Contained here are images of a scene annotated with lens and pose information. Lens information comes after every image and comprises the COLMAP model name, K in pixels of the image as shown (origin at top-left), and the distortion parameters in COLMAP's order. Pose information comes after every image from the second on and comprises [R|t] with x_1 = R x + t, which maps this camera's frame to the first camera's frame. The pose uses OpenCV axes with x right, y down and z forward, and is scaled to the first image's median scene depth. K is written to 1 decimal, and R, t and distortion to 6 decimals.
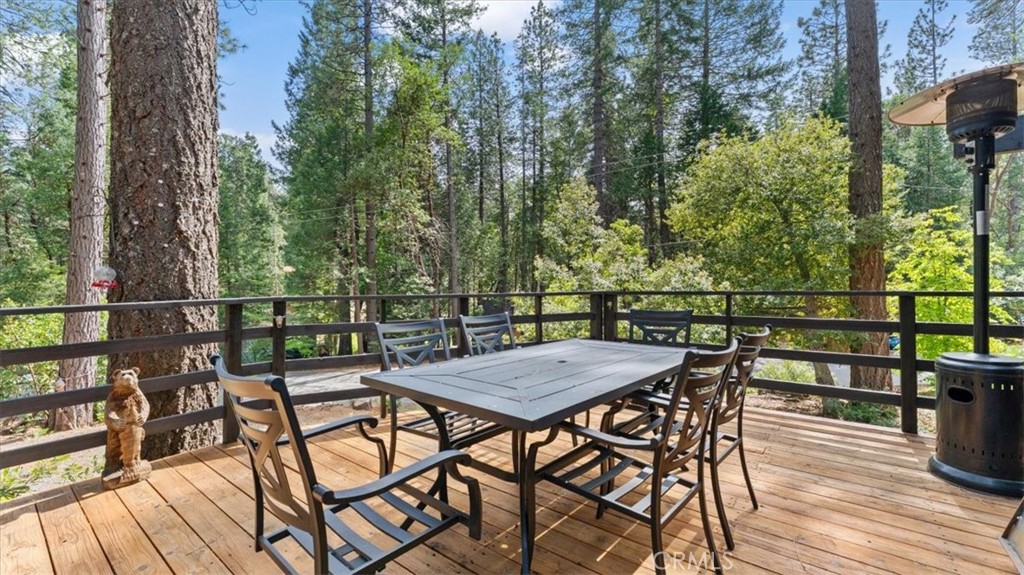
lens RADIAL K [[417.8, 0, 513.0], [0, 417.8, 278.8], [0, 0, 1]] dist [-0.000997, -0.000518]
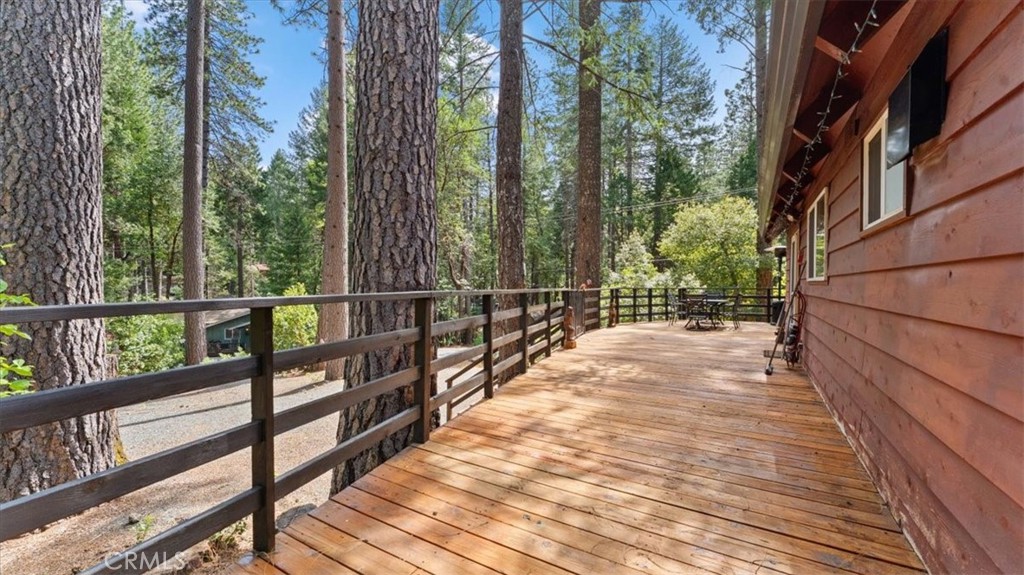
lens RADIAL K [[417.8, 0, 510.2], [0, 417.8, 287.4], [0, 0, 1]] dist [-0.000997, -0.000518]
pose [[0.989130, 0.020377, 0.145622, -0.460473], [-0.020816, 0.999782, 0.001490, 0.024204], [-0.145560, -0.004505, 0.989339, -0.571784]]
